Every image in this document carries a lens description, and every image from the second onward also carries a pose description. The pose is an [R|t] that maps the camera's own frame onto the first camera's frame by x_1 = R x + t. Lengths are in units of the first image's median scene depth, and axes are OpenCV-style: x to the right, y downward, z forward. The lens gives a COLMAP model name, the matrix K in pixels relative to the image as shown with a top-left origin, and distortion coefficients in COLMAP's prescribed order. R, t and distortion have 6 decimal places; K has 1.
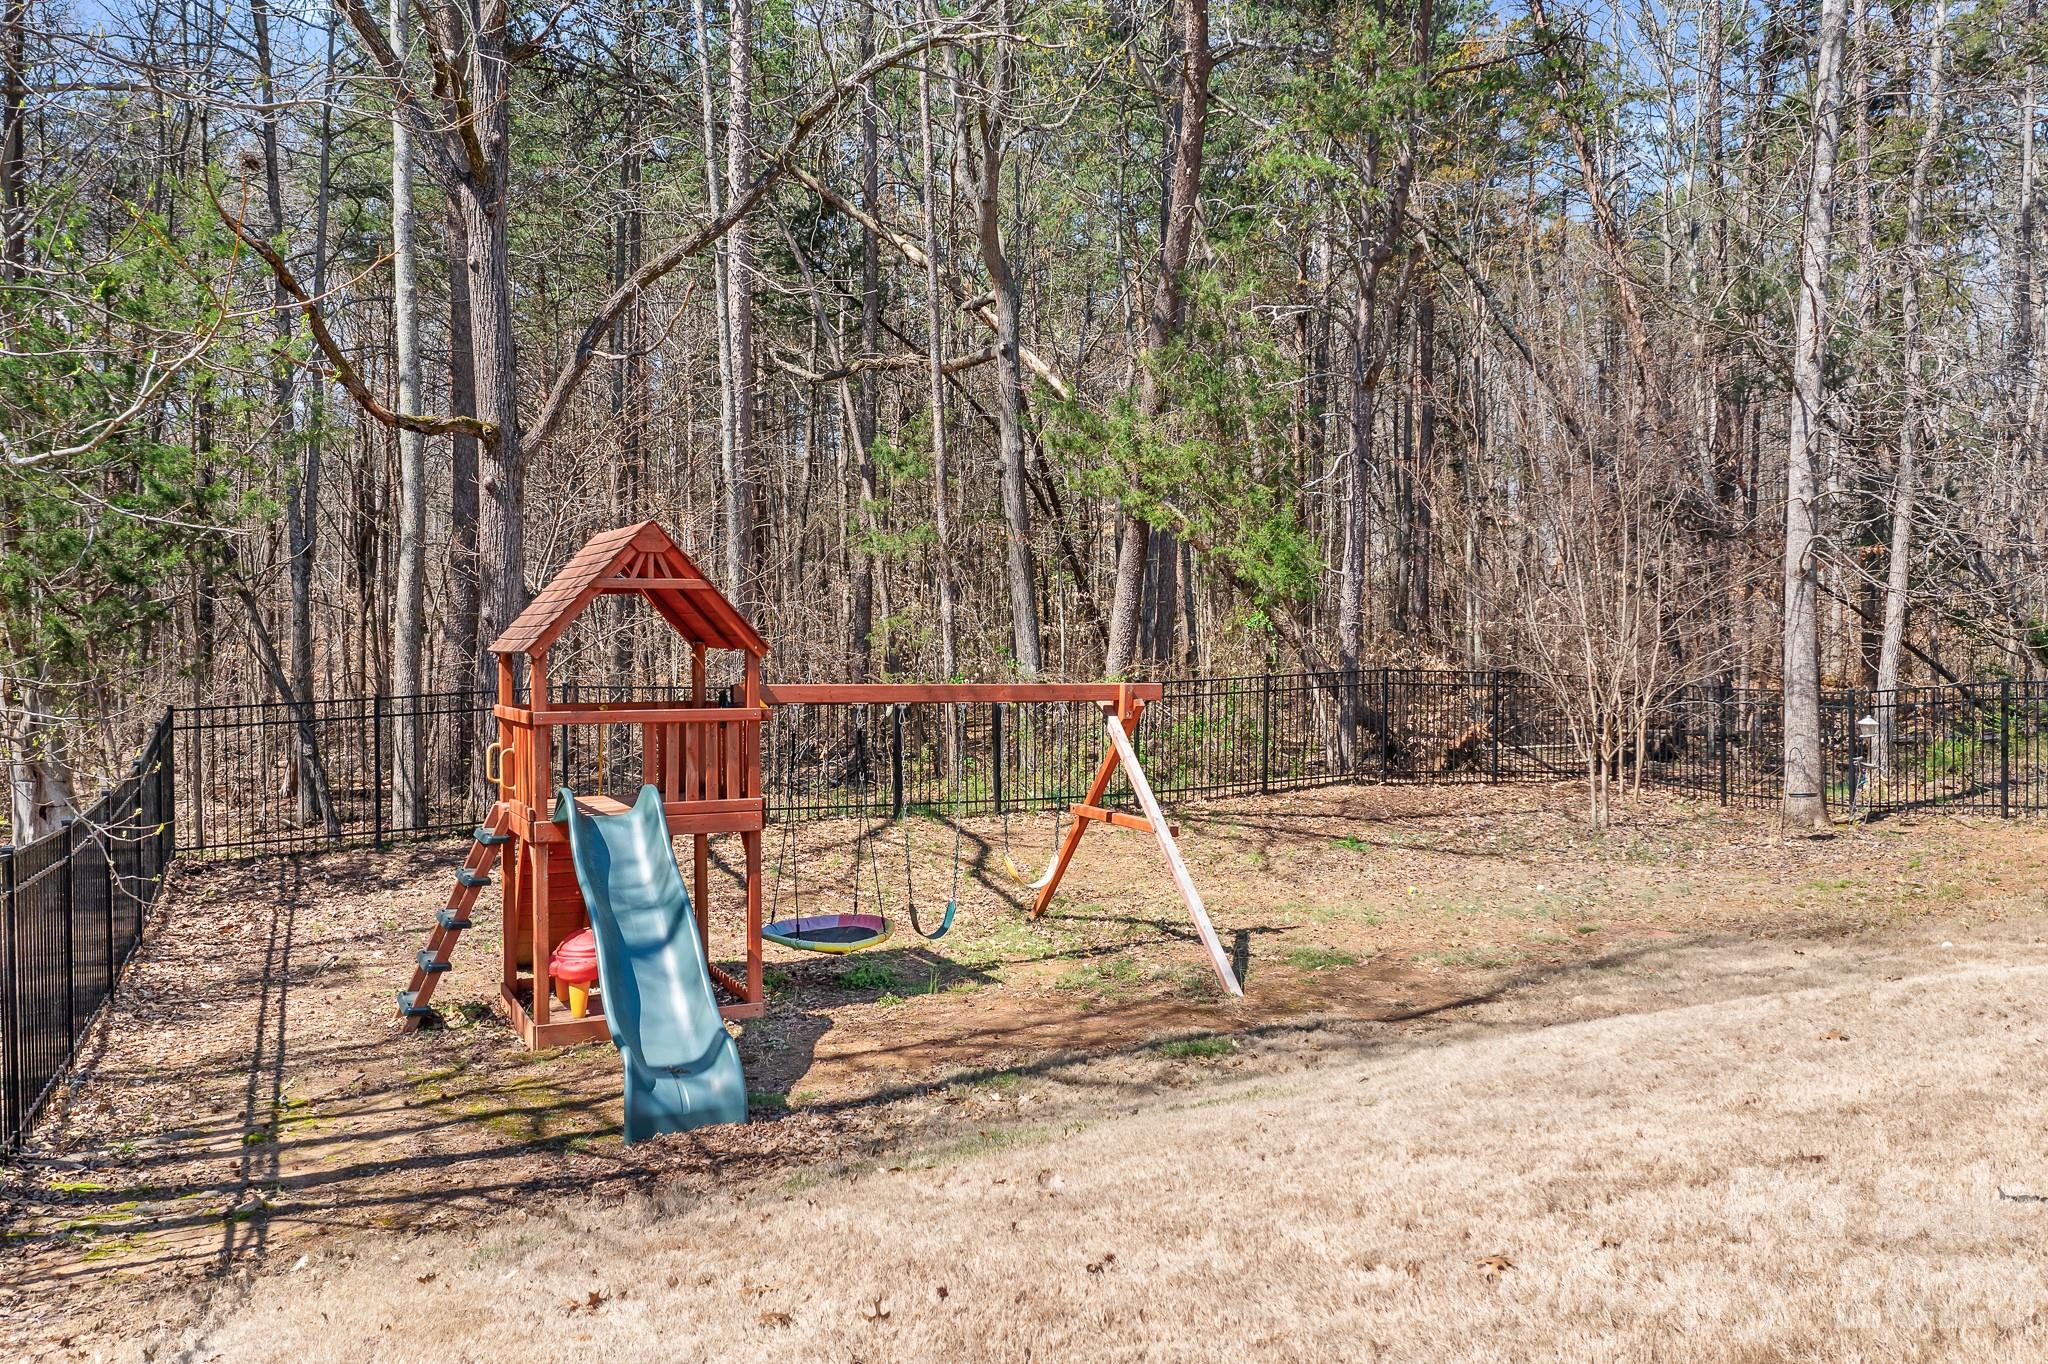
lens RADIAL K [[1618.6, 0, 1027.1], [0, 1618.6, 682.8], [0, 0, 1]] dist [-0.013299, 0.009251]
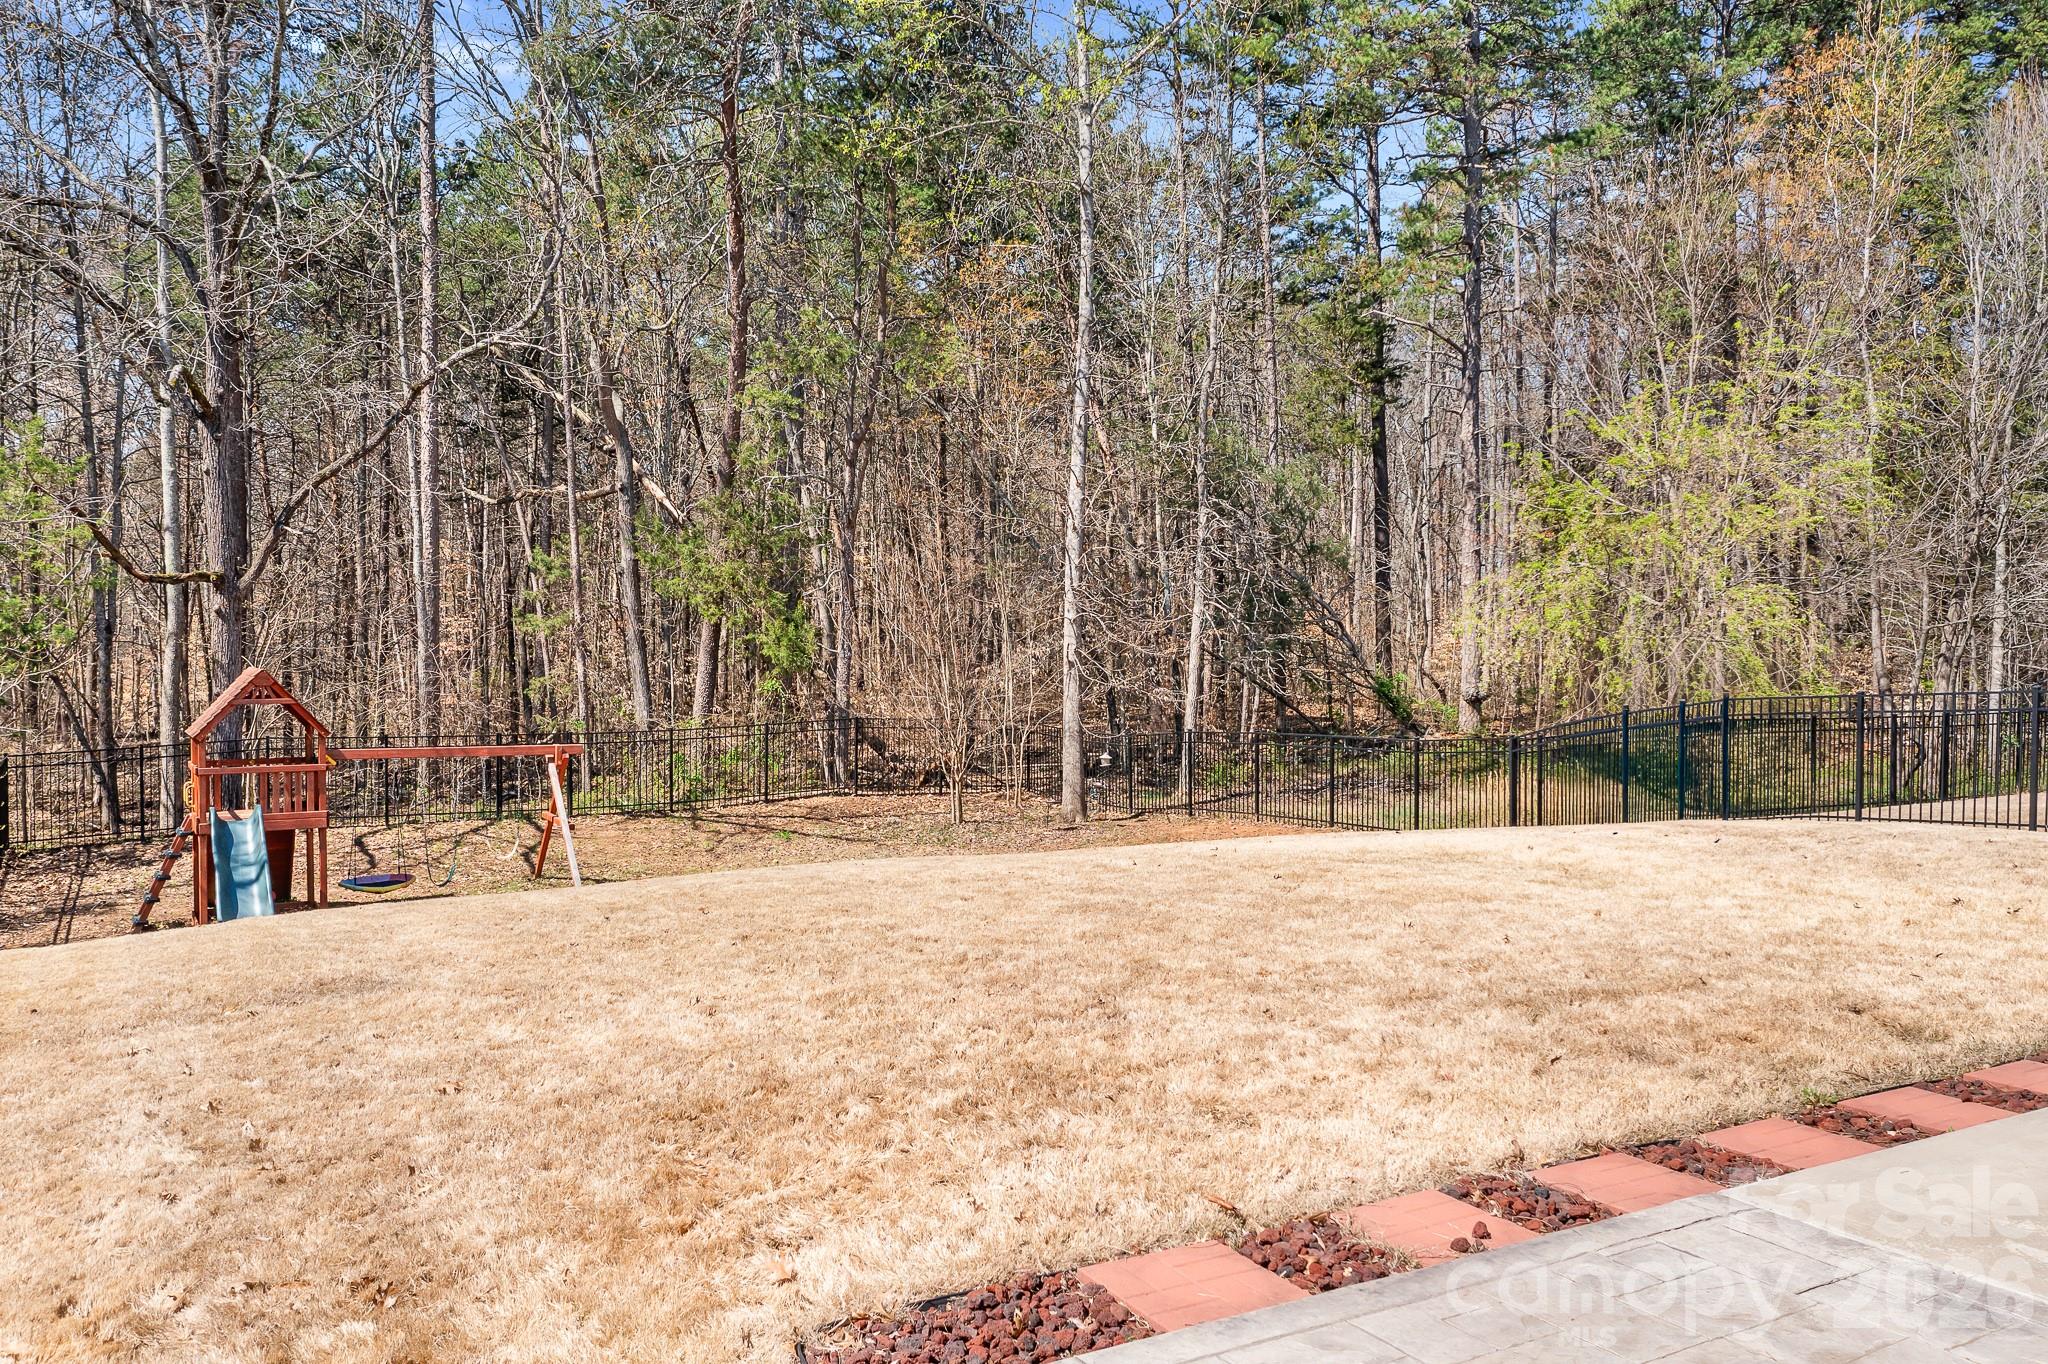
lens RADIAL K [[1618.6, 0, 1021.2], [0, 1618.6, 682.1], [0, 0, 1]] dist [-0.013299, 0.009251]
pose [[0.997141, -0.000753, 0.075563, 0.341009], [0.000768, 1.000000, -0.000169, -0.053389], [-0.075562, 0.000227, 0.997141, -0.649018]]
